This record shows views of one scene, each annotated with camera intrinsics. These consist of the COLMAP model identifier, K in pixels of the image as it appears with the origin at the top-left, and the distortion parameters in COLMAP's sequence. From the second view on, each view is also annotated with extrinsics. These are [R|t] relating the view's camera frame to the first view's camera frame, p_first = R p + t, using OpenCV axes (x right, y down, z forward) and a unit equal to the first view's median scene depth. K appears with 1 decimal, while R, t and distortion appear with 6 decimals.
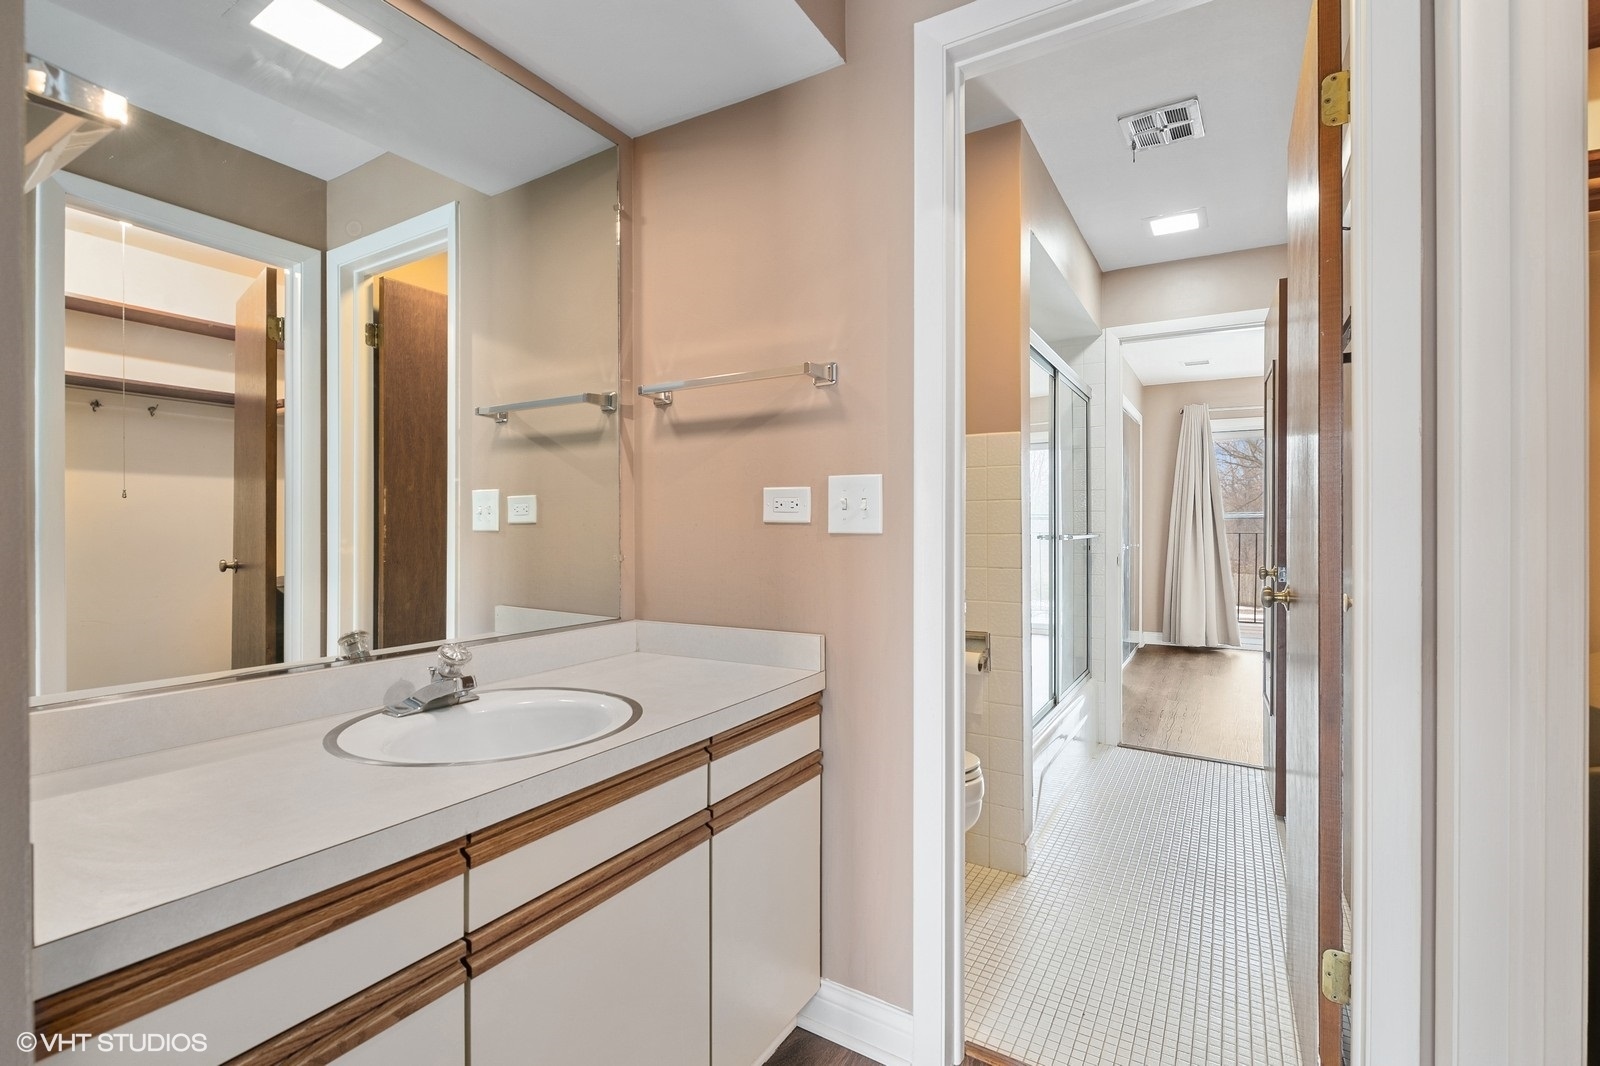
lens RADIAL K [[717.6, 0, 800.0], [0, 717.6, 533.0], [0, 0, 1]] dist [0.000390, 0.000039]
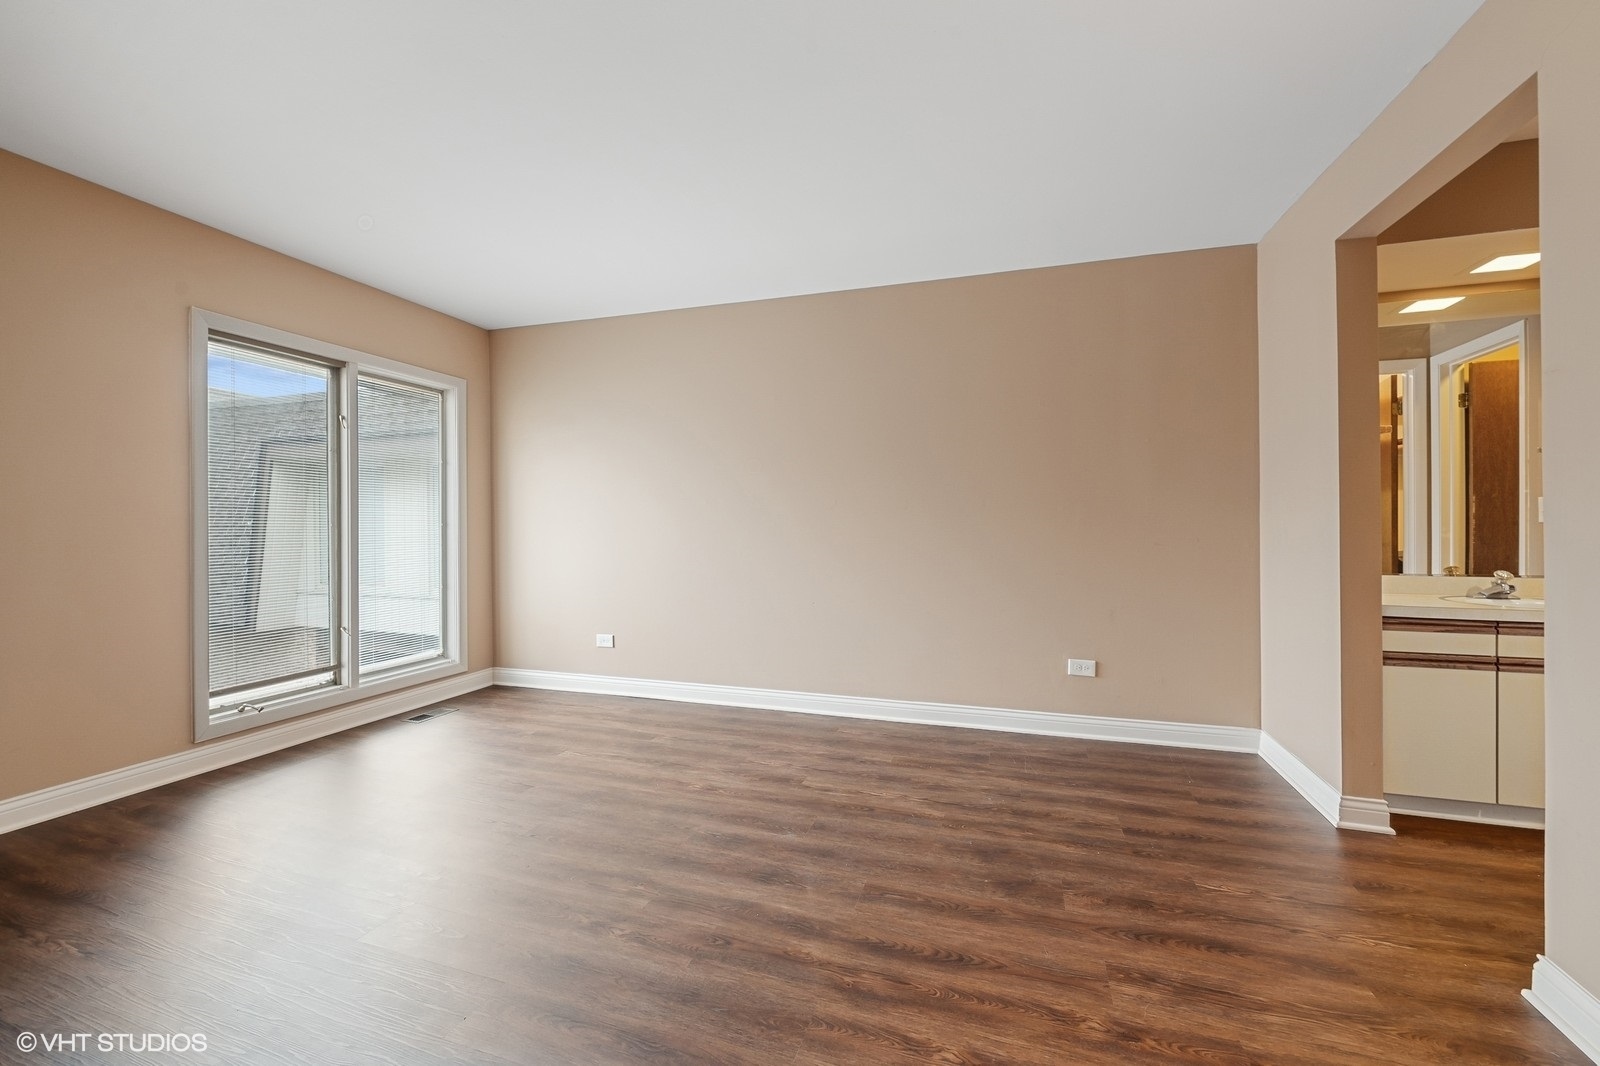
lens RADIAL K [[657.6, 0, 796.4], [0, 657.6, 530.2], [0, 0, 1]] dist [0.000833, -0.003853]
pose [[0.228188, -0.005135, -0.973603, 0.315465], [0.001066, 0.999987, -0.005024, 0.011619], [0.973616, 0.000108, 0.228191, -0.507770]]
